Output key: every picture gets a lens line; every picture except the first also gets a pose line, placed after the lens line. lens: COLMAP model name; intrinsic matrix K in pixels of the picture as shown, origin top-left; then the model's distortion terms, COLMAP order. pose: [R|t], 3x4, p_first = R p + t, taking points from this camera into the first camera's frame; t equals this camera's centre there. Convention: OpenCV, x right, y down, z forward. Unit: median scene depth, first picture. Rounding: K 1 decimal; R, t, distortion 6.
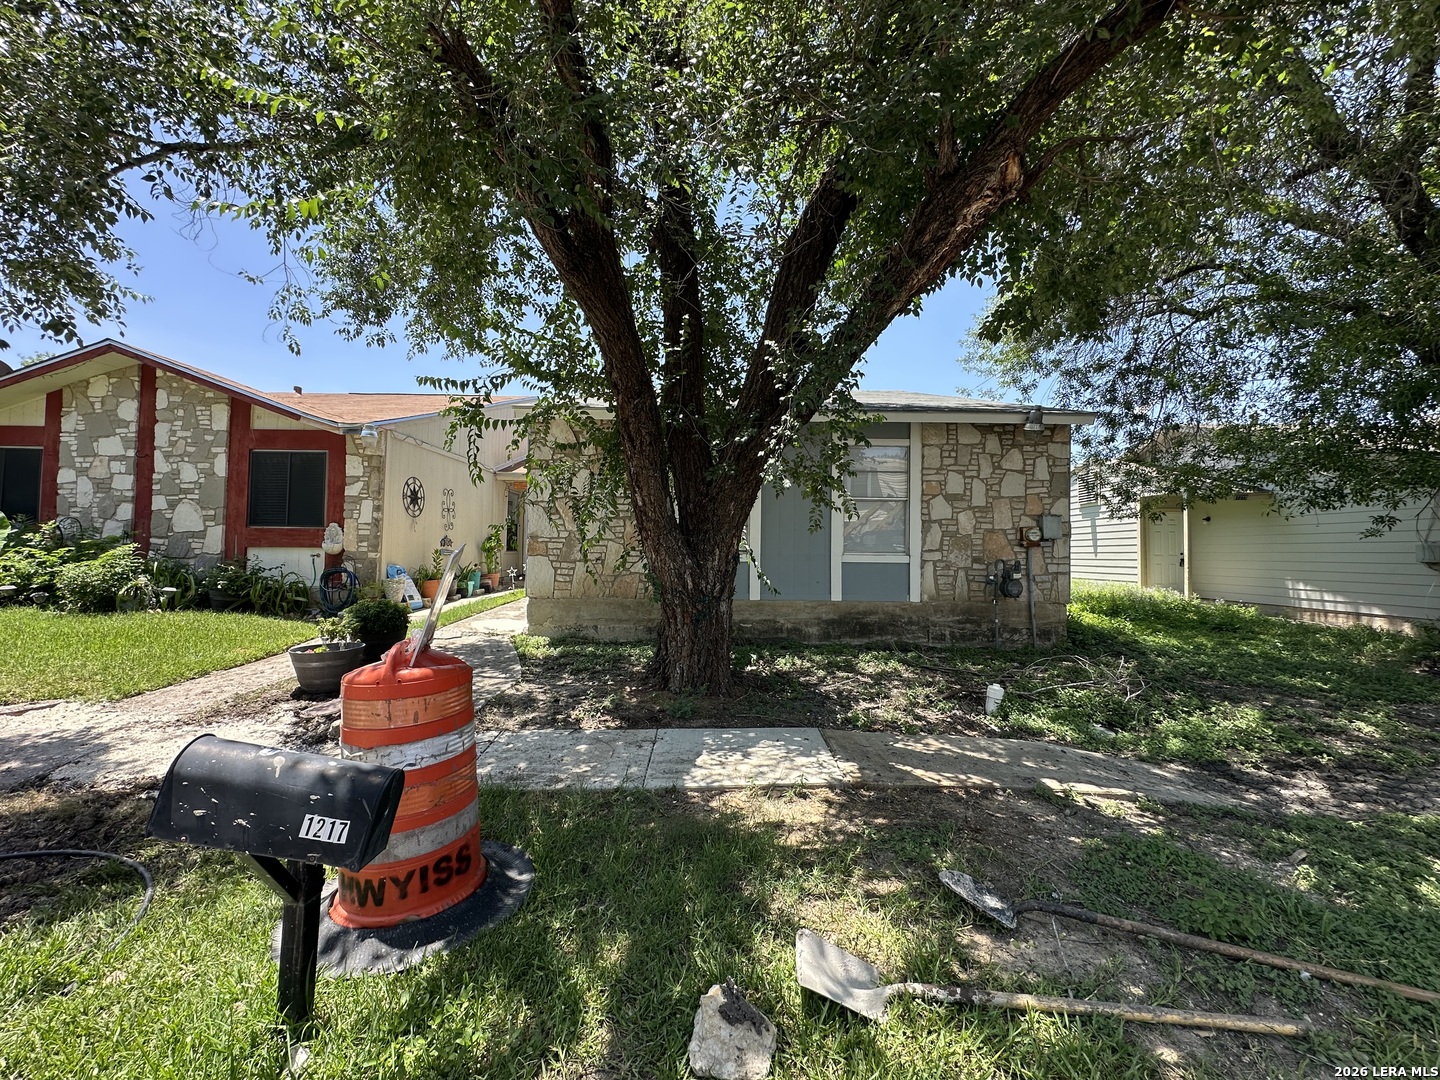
lens RADIAL K [[578.3, 0, 720.7], [0, 578.3, 541.2], [0, 0, 1]] dist [-0.000208, -0.000290]
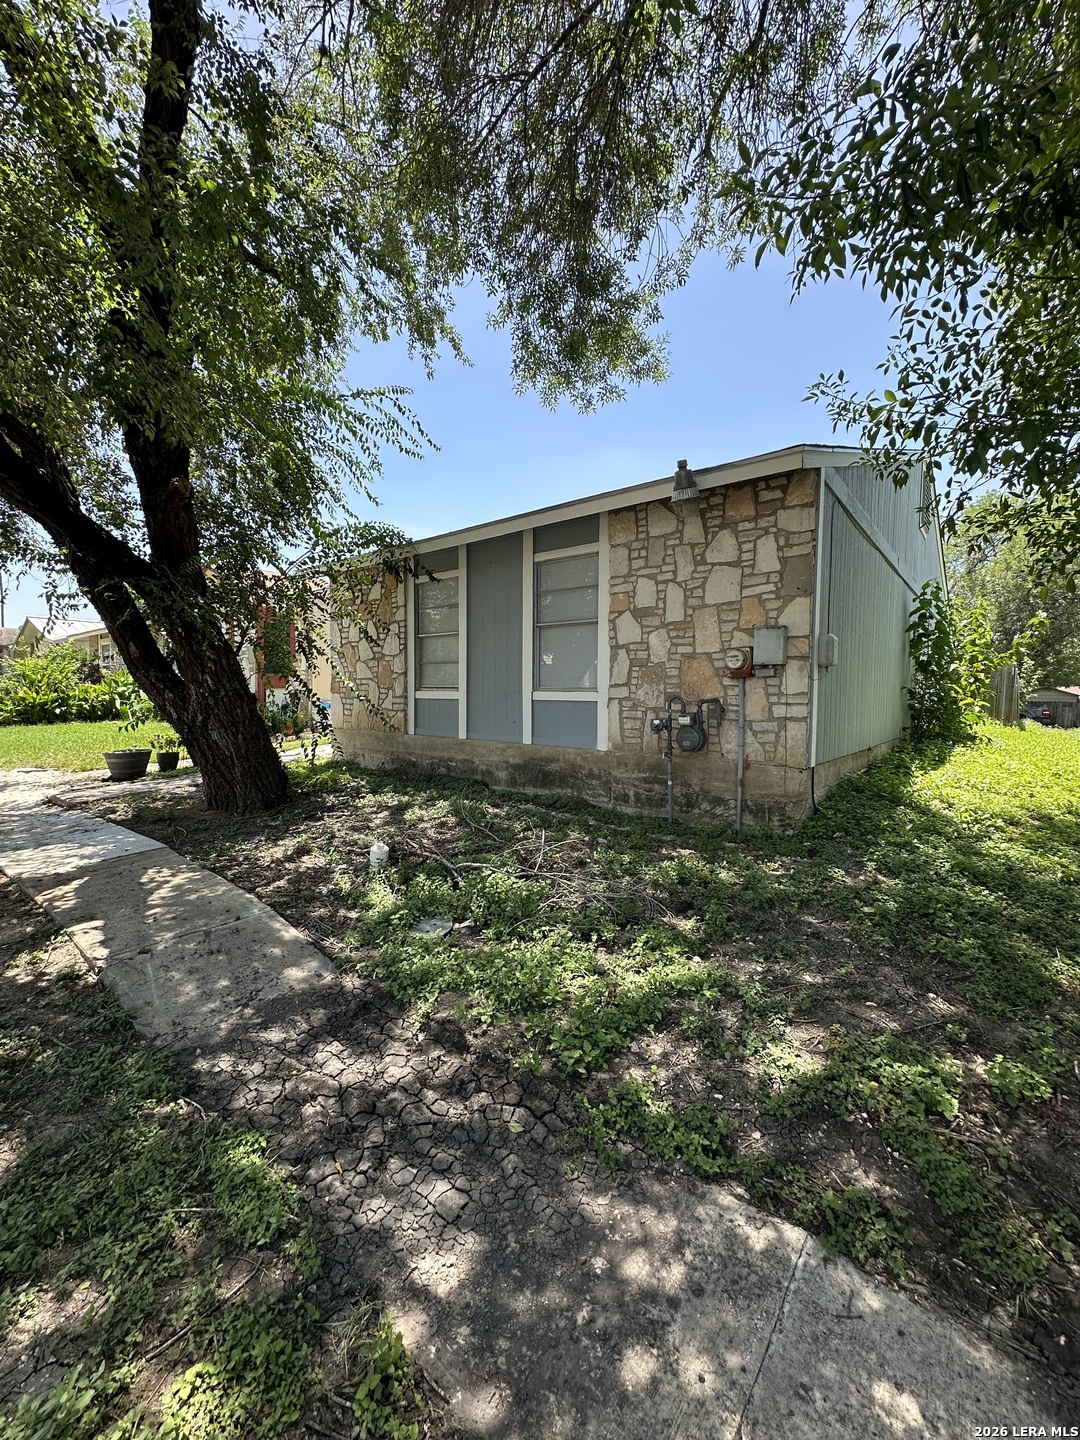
lens RADIAL K [[578.3, 0, 540.3], [0, 578.3, 725.0], [0, 0, 1]] dist [-0.000208, -0.000290]
pose [[0.770488, 0.031546, -0.636674, 0.777323], [0.013081, 0.997782, 0.065268, 0.017449], [0.637321, -0.058617, 0.768366, 0.342127]]
